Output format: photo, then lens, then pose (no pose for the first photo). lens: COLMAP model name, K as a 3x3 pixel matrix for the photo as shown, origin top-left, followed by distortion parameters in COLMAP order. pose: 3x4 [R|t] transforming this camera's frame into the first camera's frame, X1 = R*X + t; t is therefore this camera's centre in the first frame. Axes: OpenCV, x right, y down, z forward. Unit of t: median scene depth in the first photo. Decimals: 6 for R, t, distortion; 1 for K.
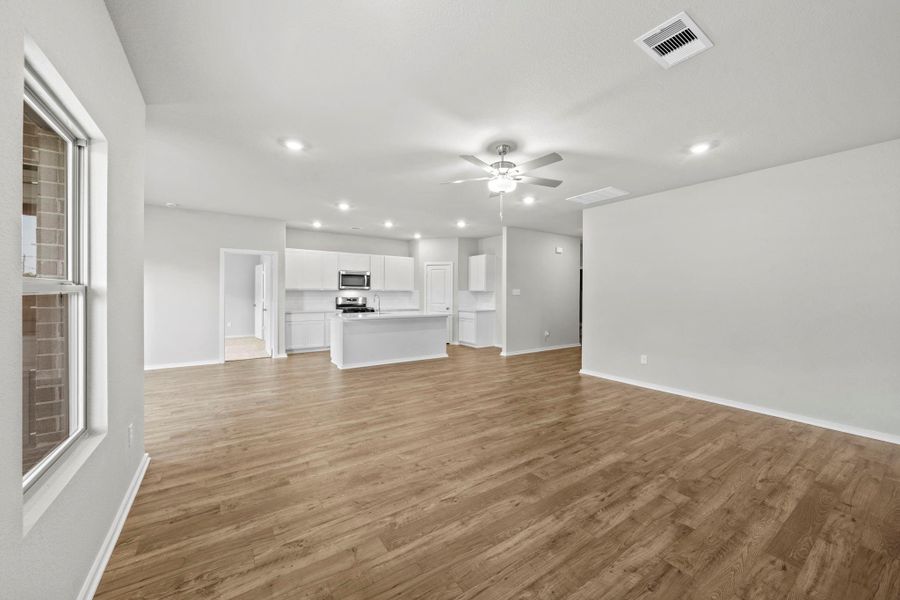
lens RADIAL K [[348.4, 0, 450.0], [0, 348.4, 300.0], [0, 0, 1]] dist [-0.000171, -0.000114]
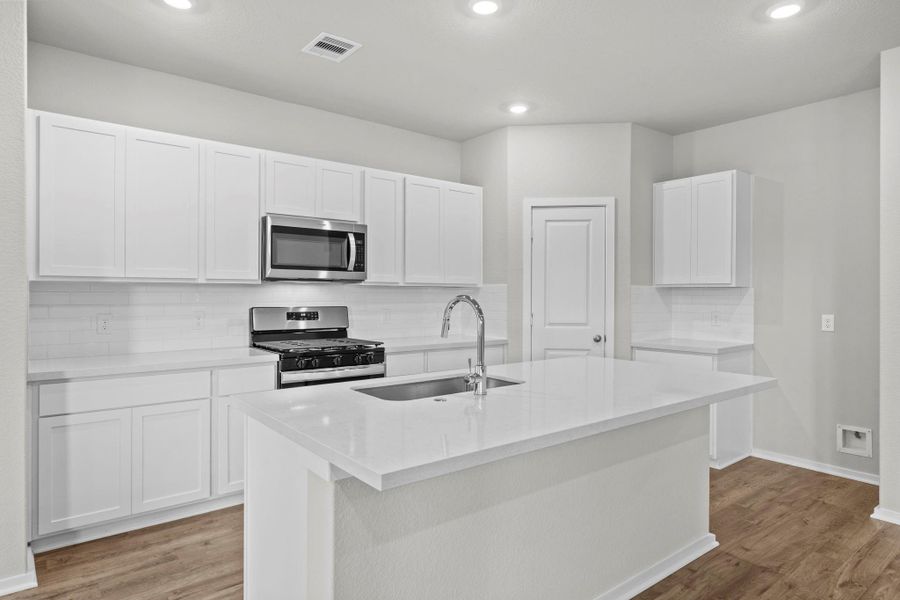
lens RADIAL K [[544.3, 0, 450.0], [0, 544.3, 300.0], [0, 0, 1]] dist [-0.000682, 0.000184]
pose [[0.997131, -0.001433, 0.075684, -0.190654], [0.001298, 0.999997, 0.001832, -0.014049], [-0.075686, -0.001729, 0.997130, 0.522891]]
